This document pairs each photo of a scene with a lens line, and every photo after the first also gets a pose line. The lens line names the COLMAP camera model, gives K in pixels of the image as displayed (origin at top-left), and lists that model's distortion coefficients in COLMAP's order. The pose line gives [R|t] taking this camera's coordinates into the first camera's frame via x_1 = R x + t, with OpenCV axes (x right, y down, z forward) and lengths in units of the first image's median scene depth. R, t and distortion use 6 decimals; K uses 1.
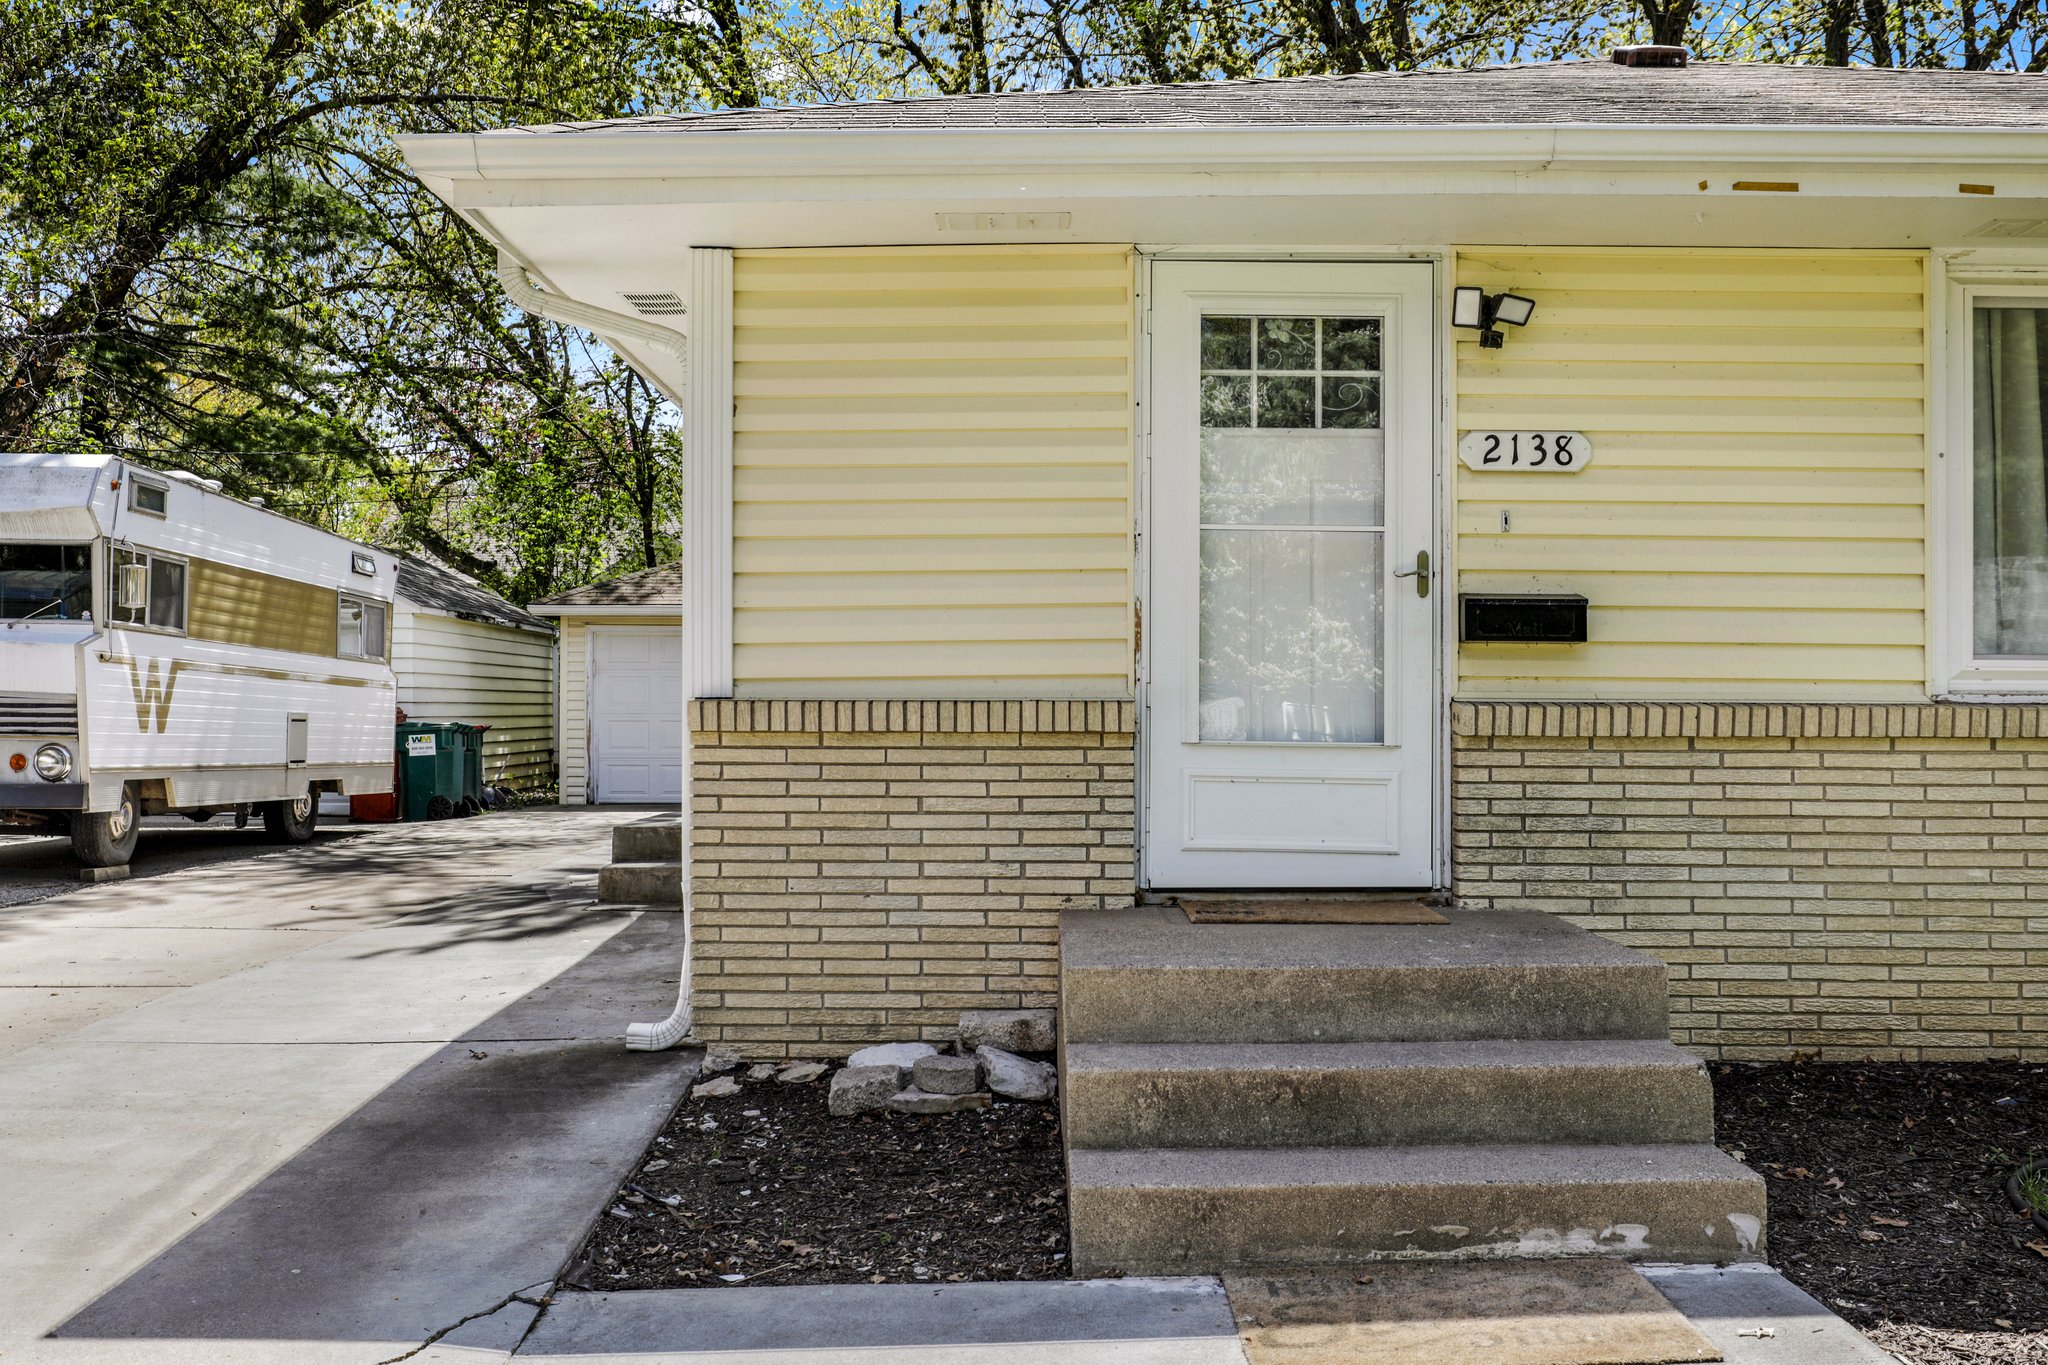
lens RADIAL K [[1831.5, 0, 1020.2], [0, 1831.5, 686.5], [0, 0, 1]] dist [0.017685, 0.003601]
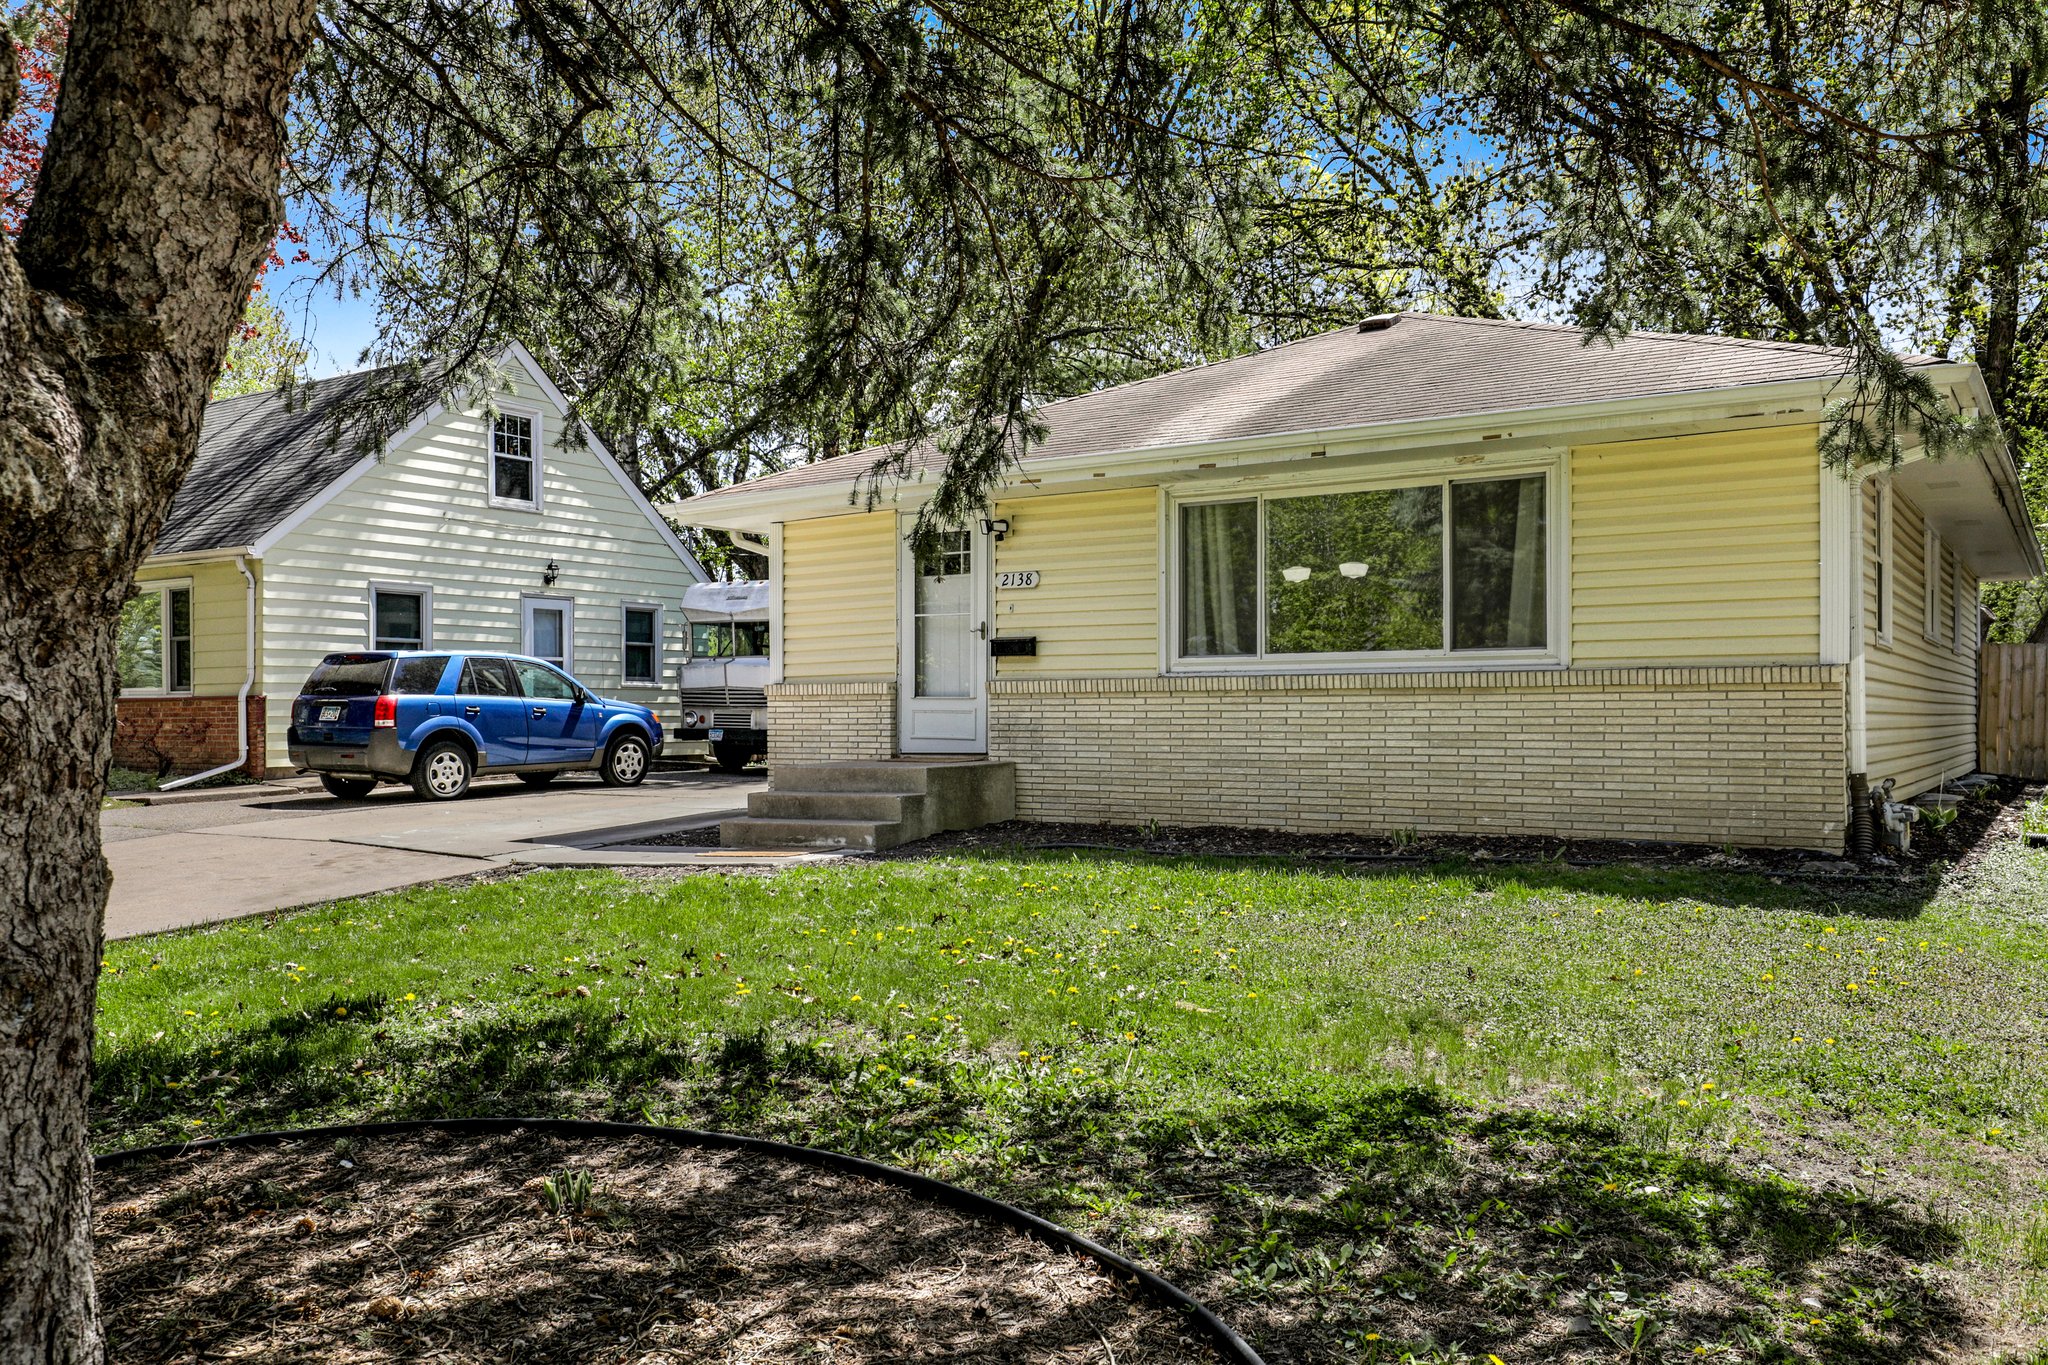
lens RADIAL K [[1604.4, 0, 1005.3], [0, 1604.4, 693.0], [0, 0, 1]] dist [-0.001544, -0.002135]
pose [[0.823461, -0.012983, -0.567224, 1.509719], [0.016017, 0.999872, 0.000367, 0.025534], [0.567146, -0.009387, 0.823563, -0.820455]]
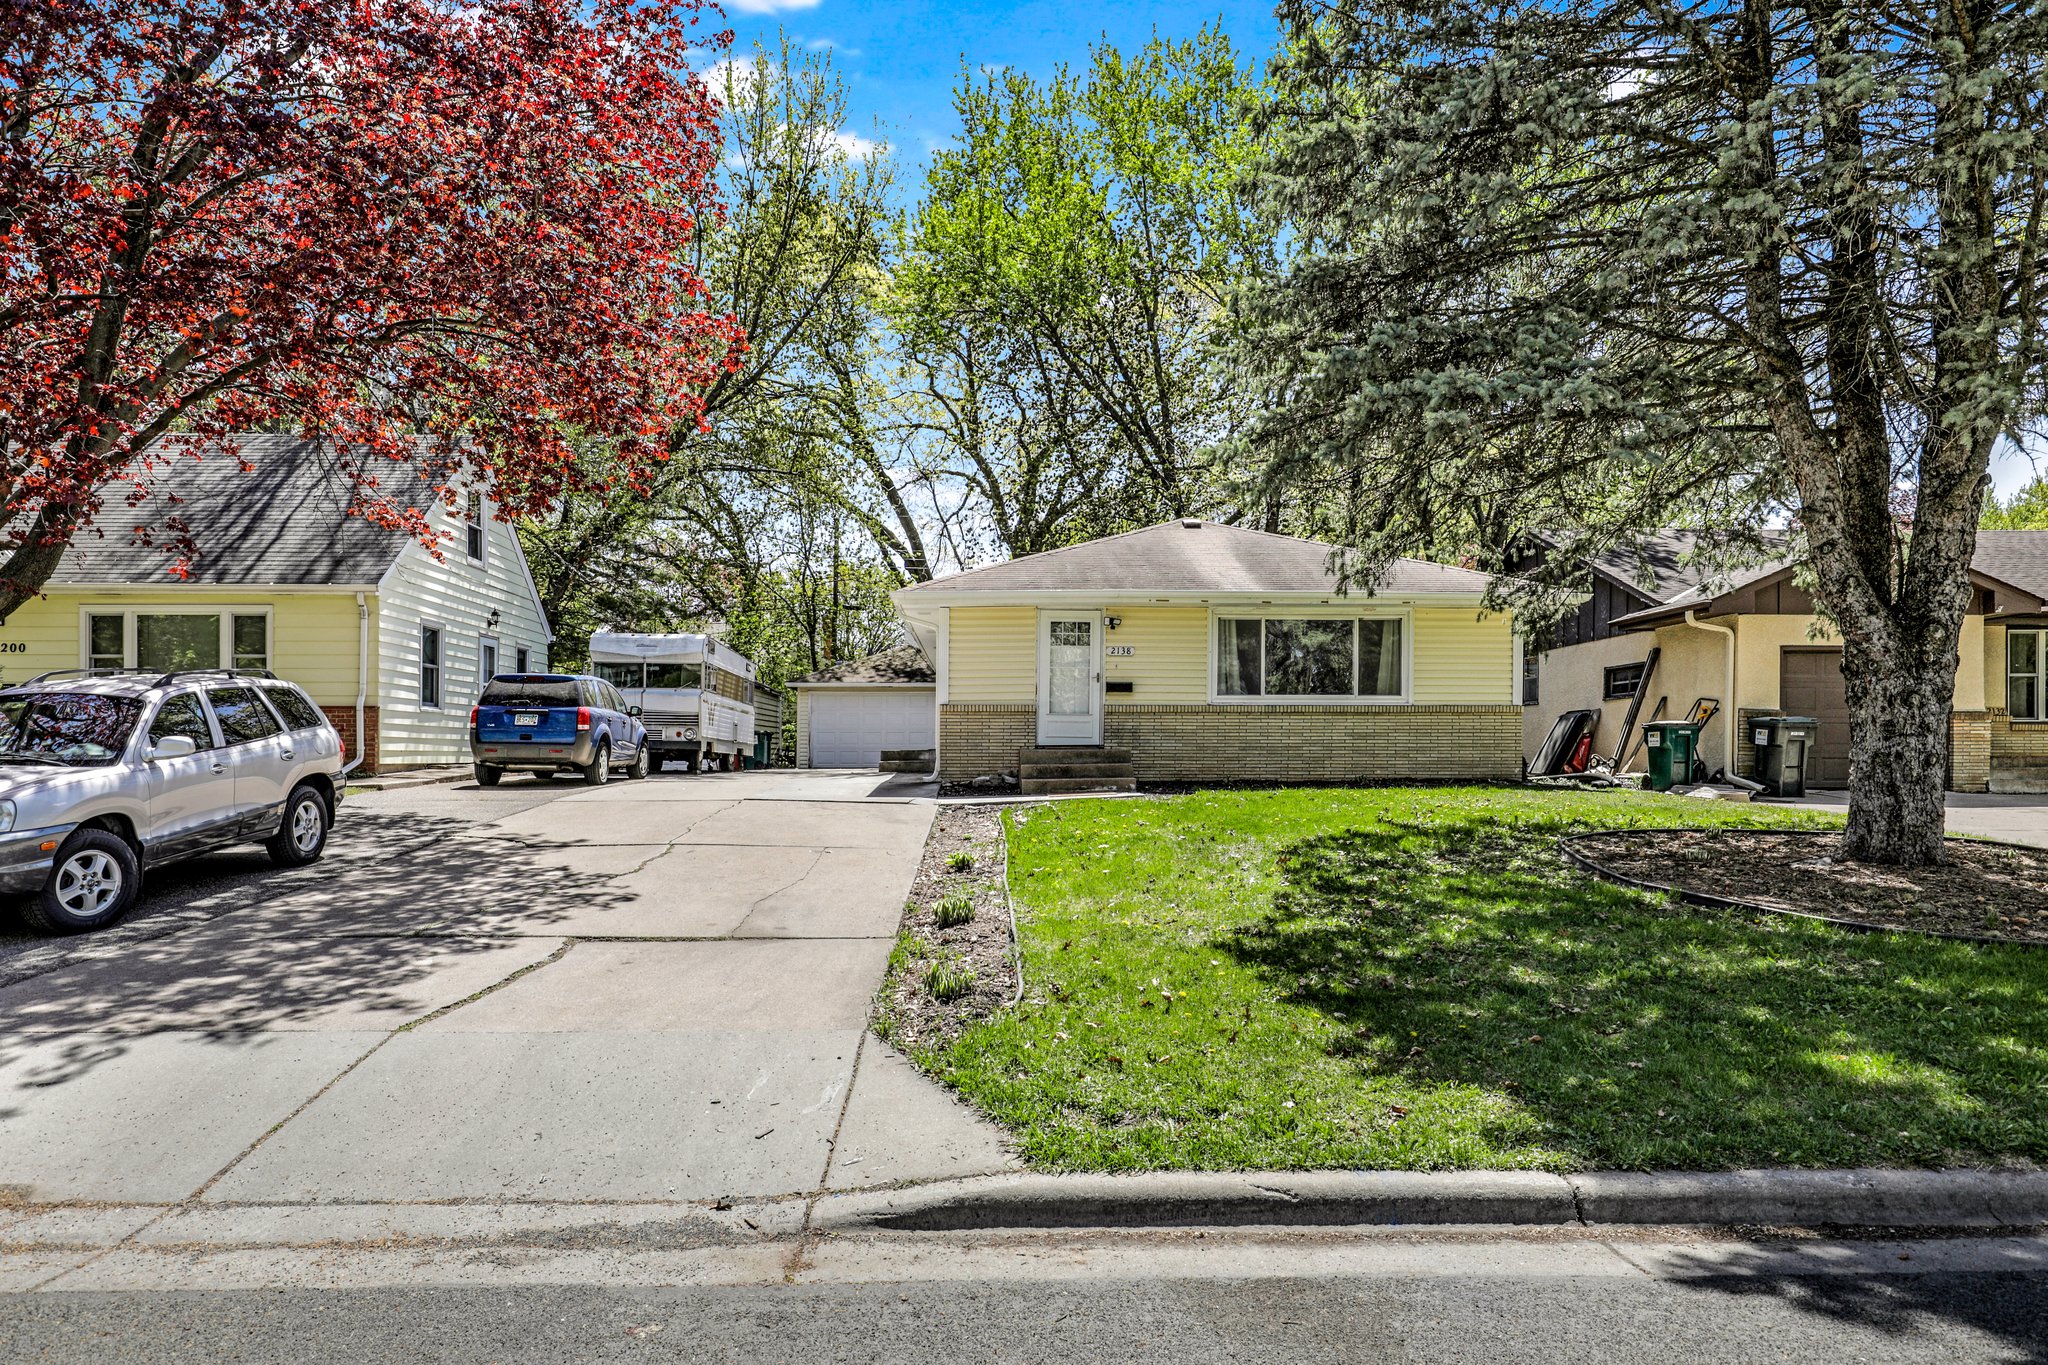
lens RADIAL K [[1285.1, 0, 993.9], [0, 1285.1, 763.2], [0, 0, 1]] dist [-0.001305, 0.000489]
pose [[0.999942, -0.001674, 0.010616, -0.079311], [0.001442, 0.999763, 0.021740, 0.084974], [-0.010650, -0.021723, 0.999707, -2.263572]]
